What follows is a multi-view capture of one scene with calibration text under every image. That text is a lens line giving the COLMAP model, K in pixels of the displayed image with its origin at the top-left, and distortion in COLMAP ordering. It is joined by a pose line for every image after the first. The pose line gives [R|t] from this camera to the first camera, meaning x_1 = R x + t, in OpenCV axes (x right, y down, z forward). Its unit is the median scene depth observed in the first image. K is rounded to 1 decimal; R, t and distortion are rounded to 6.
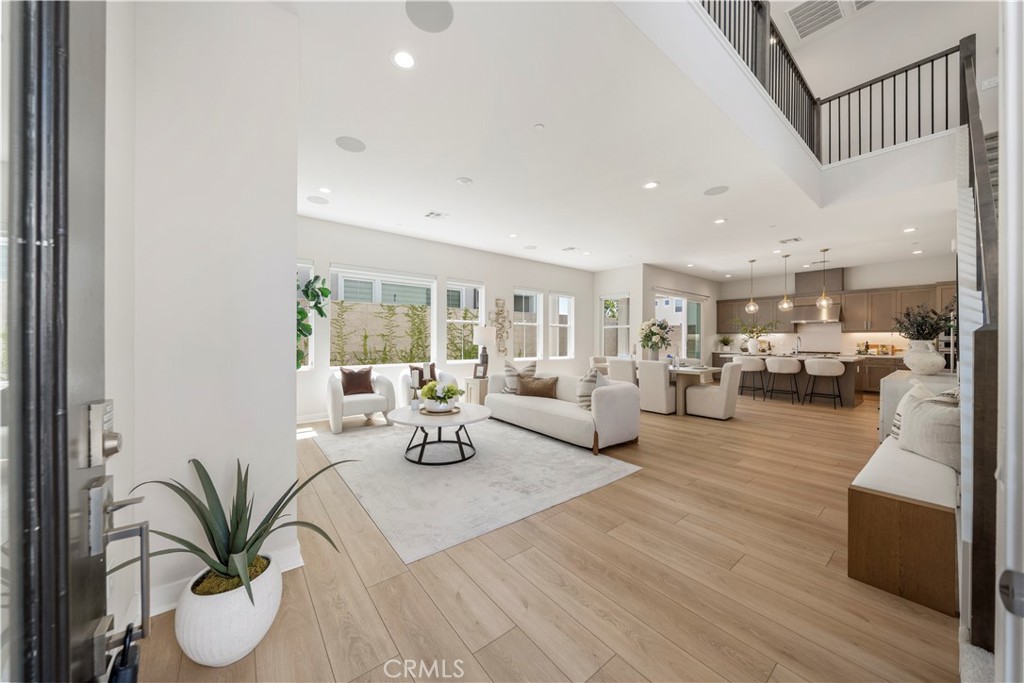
lens RADIAL K [[347.1, 0, 505.4], [0, 347.1, 341.1], [0, 0, 1]] dist [-0.007145, -0.000085]
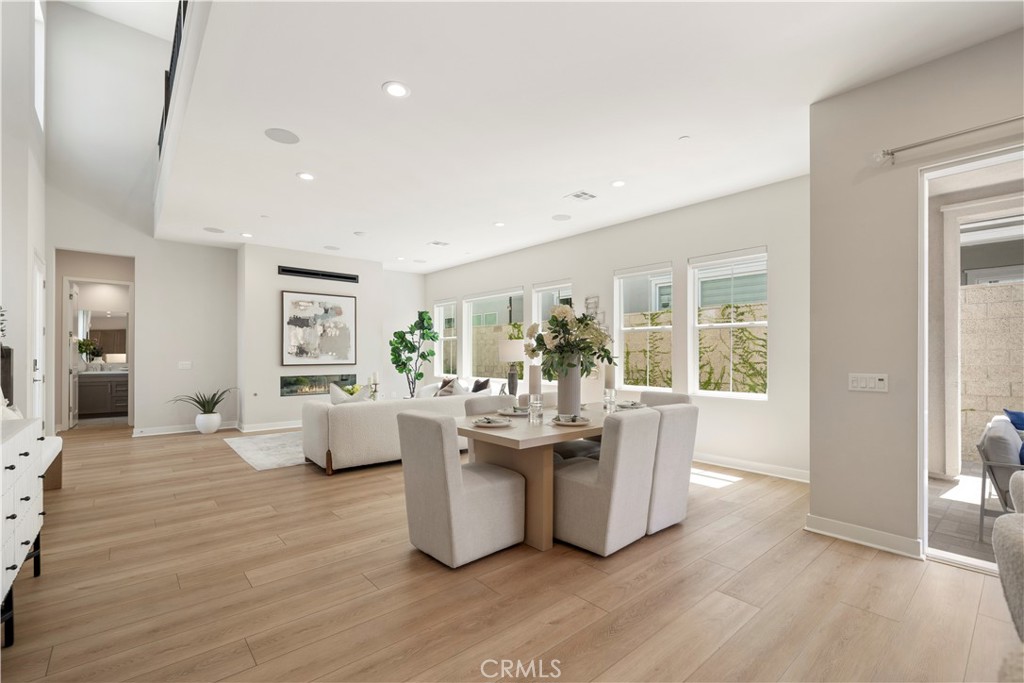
lens RADIAL K [[450.2, 0, 511.3], [0, 450.2, 351.3], [0, 0, 1]] dist [-0.000334, -0.000643]
pose [[0.052207, -0.013000, -0.998552, 0.860807], [-0.008879, 0.999870, -0.013481, 0.001121], [0.998597, 0.009570, 0.052085, 0.794838]]
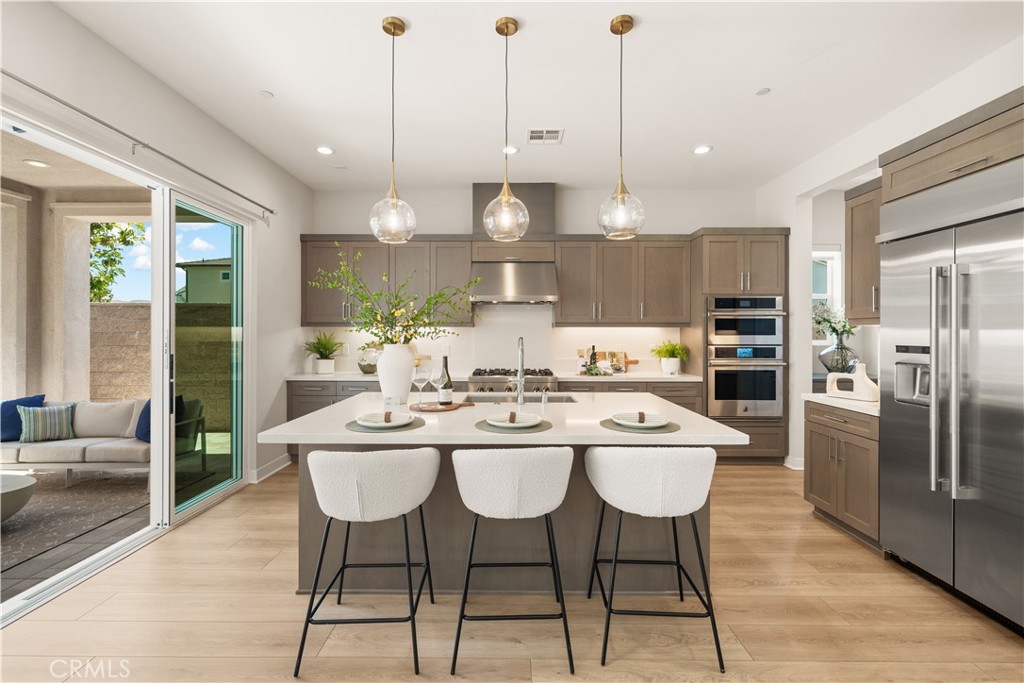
lens RADIAL K [[450.2, 0, 511.9], [0, 450.2, 331.7], [0, 0, 1]] dist [-0.000334, -0.000643]
pose [[0.614806, 0.001332, 0.788677, 0.551180], [0.004218, 0.999979, -0.004977, -0.017316], [-0.788667, 0.006387, 0.614787, 0.792136]]
